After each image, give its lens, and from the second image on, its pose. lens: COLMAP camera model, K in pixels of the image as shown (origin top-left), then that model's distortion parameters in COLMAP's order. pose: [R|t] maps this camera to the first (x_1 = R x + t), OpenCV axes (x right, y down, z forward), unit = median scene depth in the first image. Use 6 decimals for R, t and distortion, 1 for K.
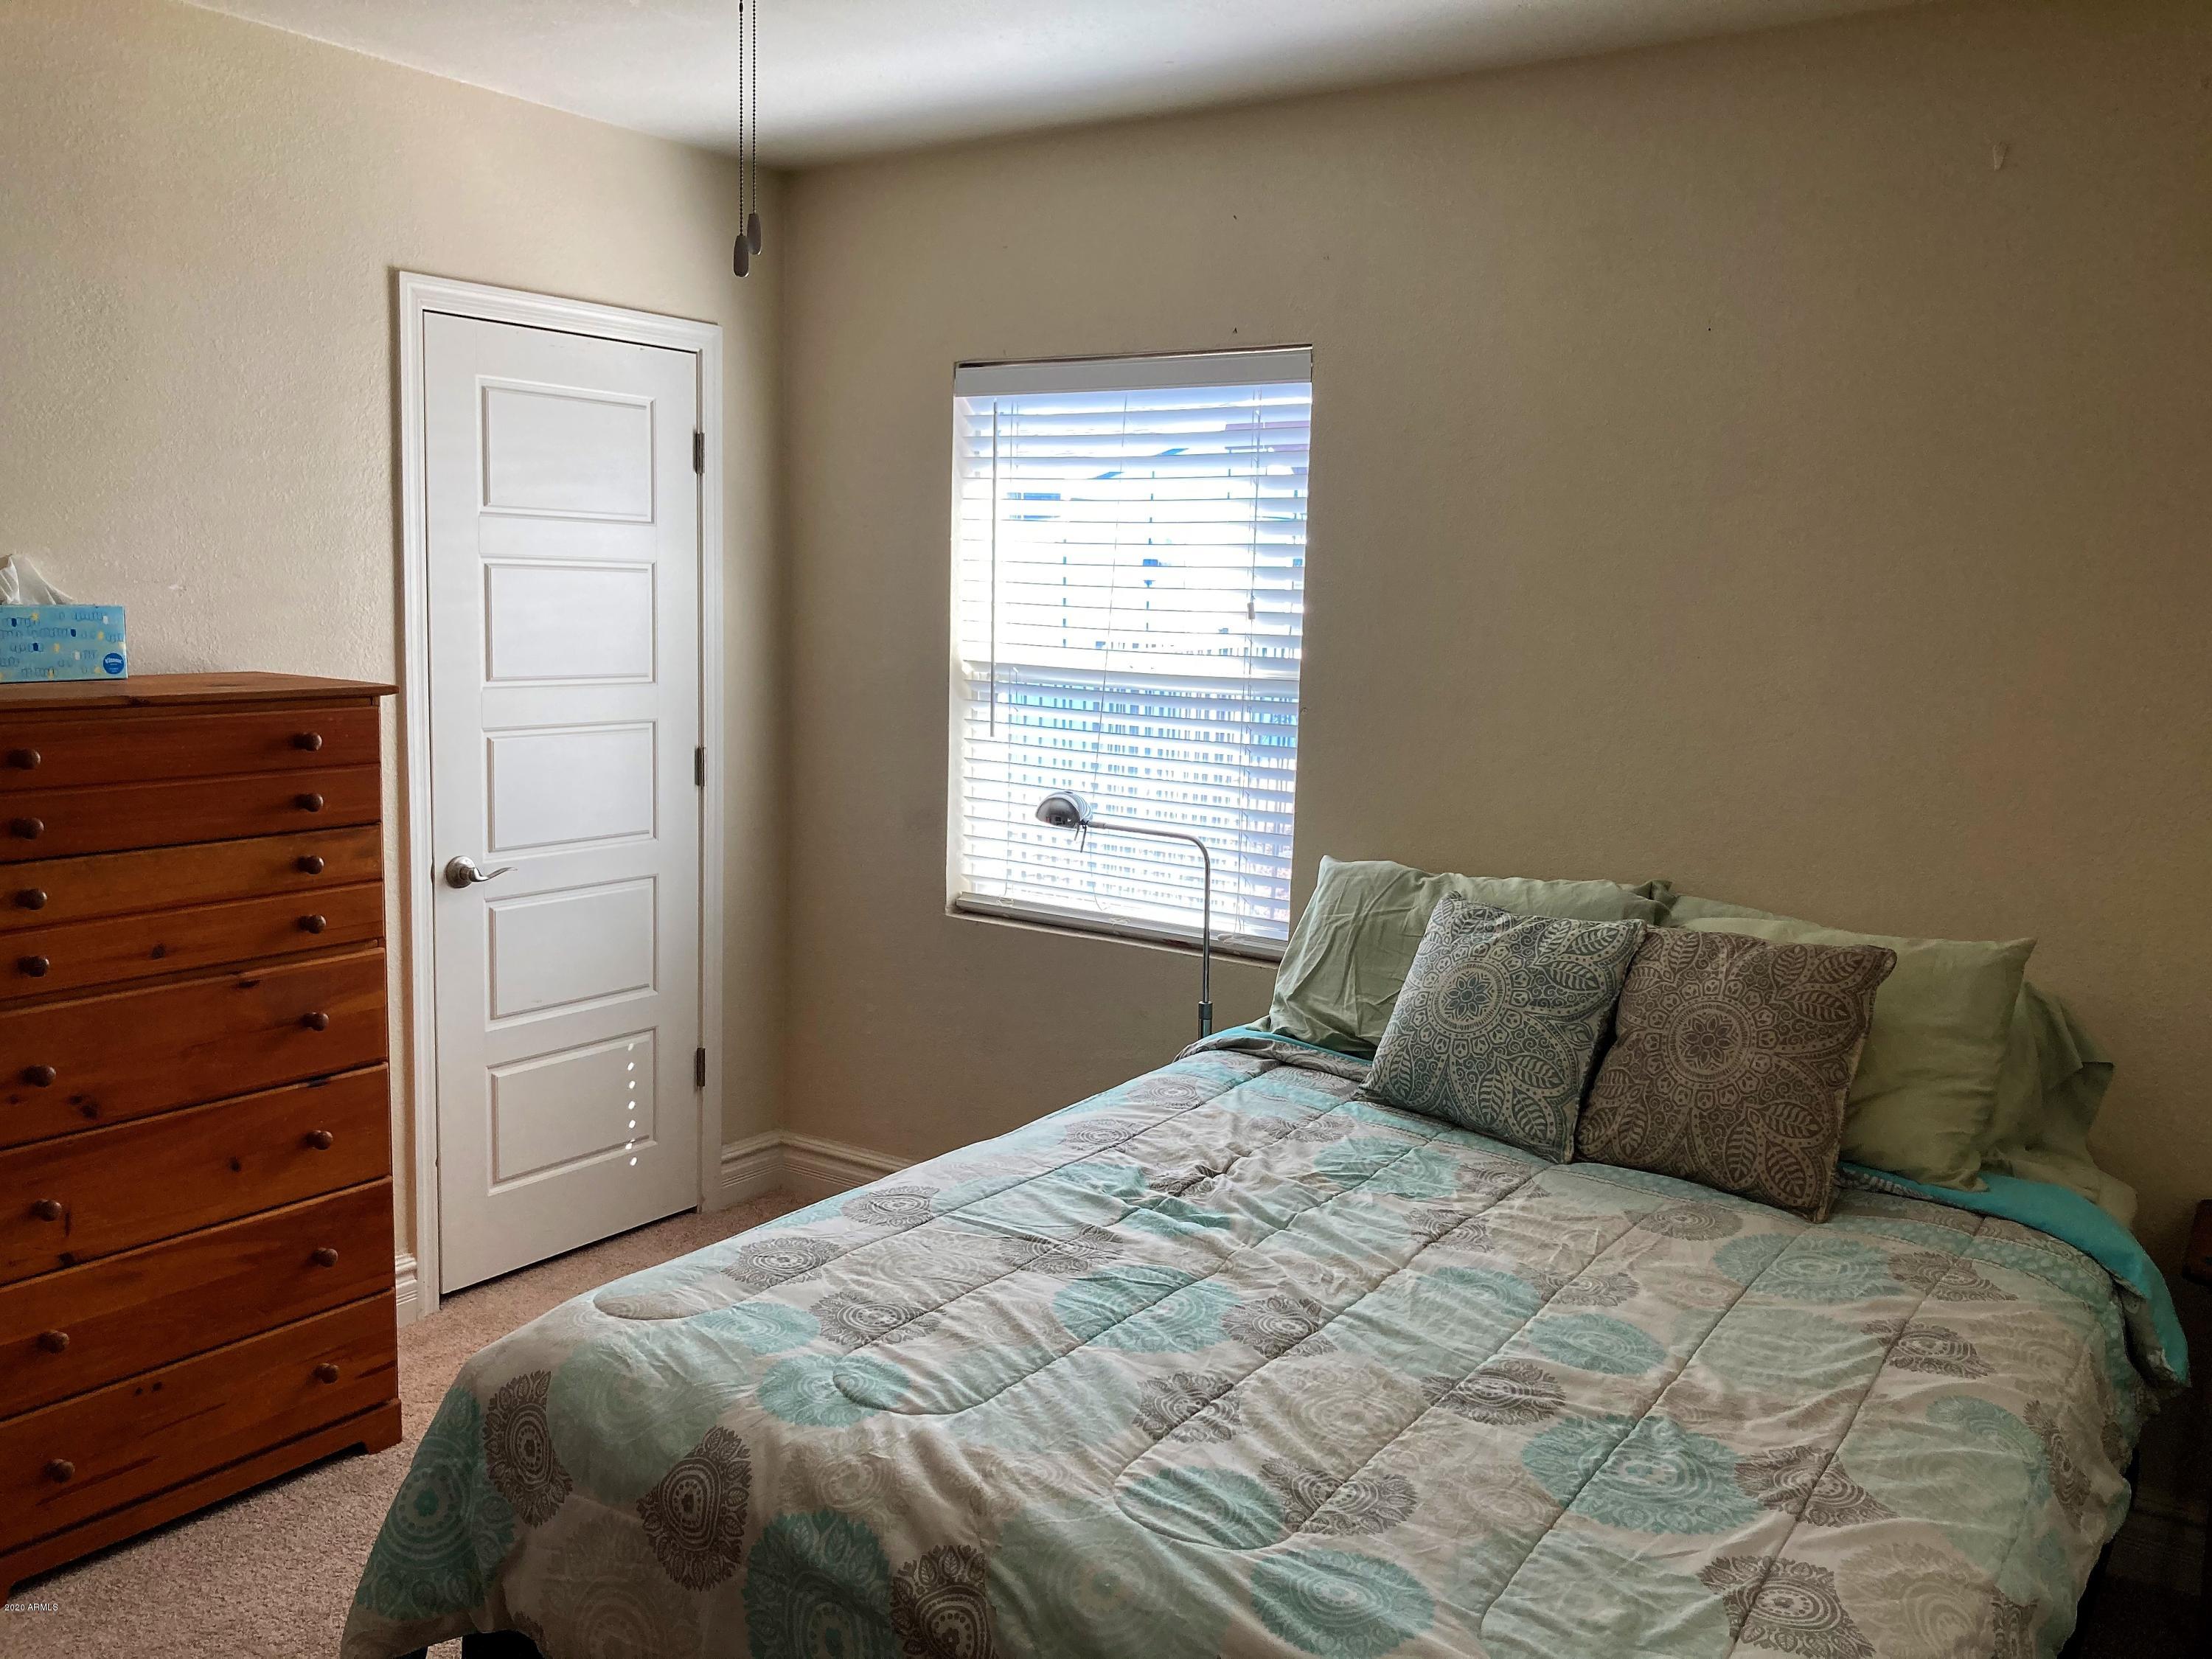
lens RADIAL K [[1821.8, 0, 1106.0], [0, 1821.8, 829.5], [0, 0, 1]] dist [0.046347, -0.121635]
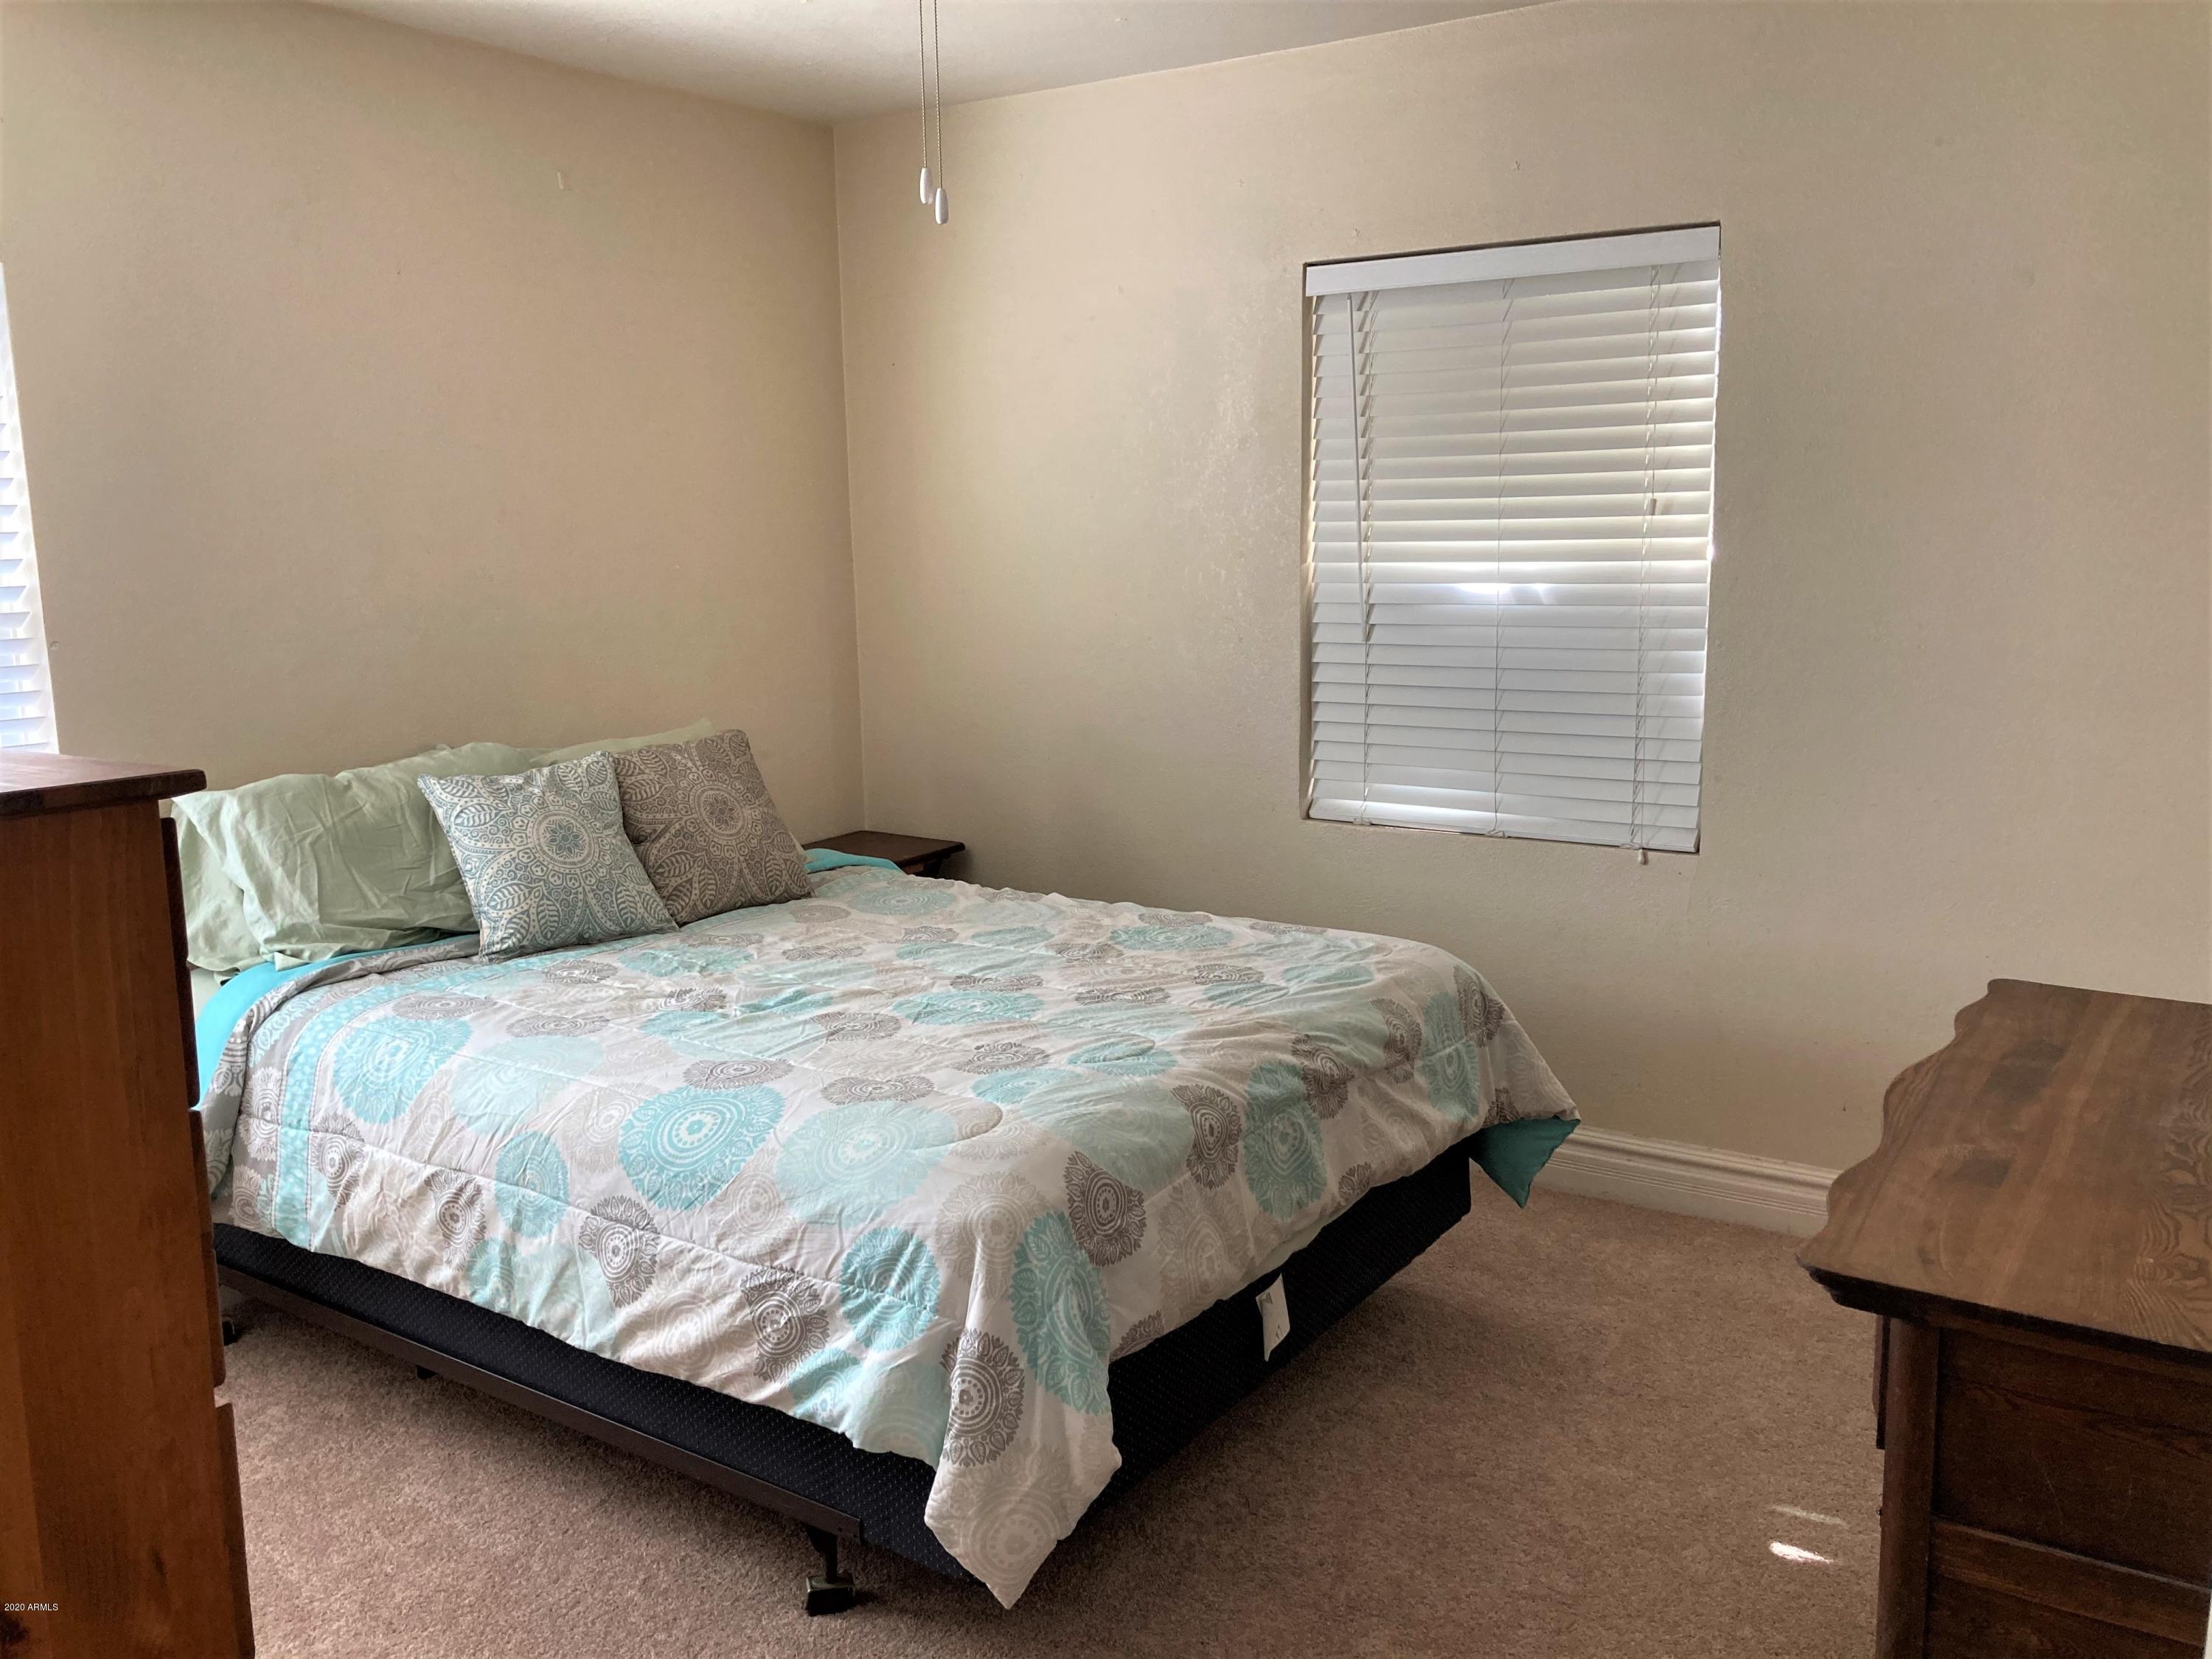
lens RADIAL K [[1821.8, 0, 1106.0], [0, 1821.8, 829.5], [0, 0, 1]] dist [0.046347, -0.121635]
pose [[-0.033023, -0.190452, 0.981141, -1.399425], [0.156625, 0.968561, 0.193282, -0.127668], [-0.987106, 0.160054, -0.002155, 0.935269]]
